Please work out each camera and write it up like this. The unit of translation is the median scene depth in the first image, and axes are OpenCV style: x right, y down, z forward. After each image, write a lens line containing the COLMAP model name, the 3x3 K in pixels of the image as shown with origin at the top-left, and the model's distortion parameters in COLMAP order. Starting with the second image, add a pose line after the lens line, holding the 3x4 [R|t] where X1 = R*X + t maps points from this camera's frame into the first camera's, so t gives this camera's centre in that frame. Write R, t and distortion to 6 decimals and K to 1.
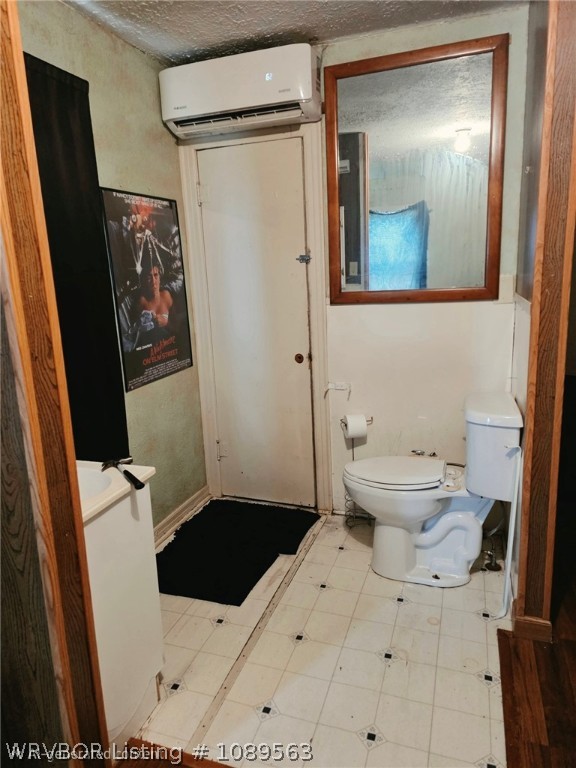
lens RADIAL K [[518.3, 0, 284.6], [0, 518.3, 372.4], [0, 0, 1]] dist [0.074220, -0.067791]
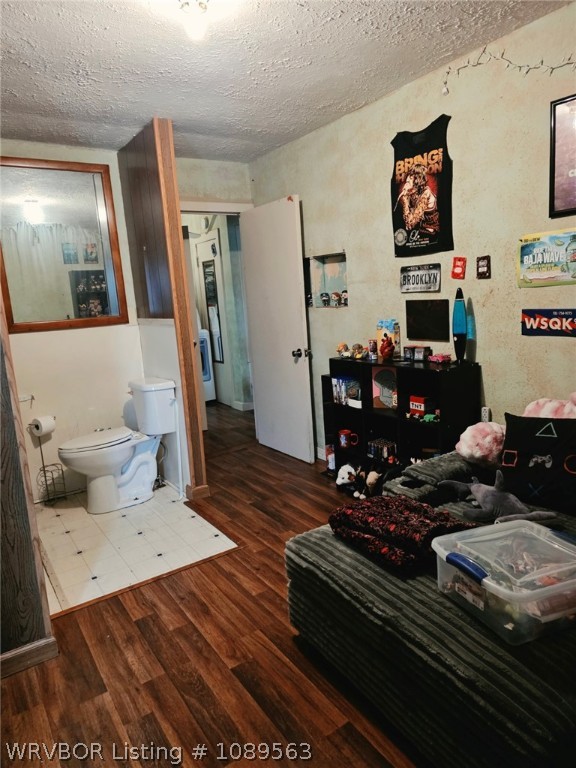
lens RADIAL K [[518.3, 0, 284.6], [0, 518.3, 372.4], [0, 0, 1]] dist [0.074220, -0.067791]
pose [[0.619058, -0.118887, 0.776295, -0.596122], [0.195080, 0.980773, -0.005364, 0.117319], [-0.760731, 0.154760, 0.630347, -0.364140]]
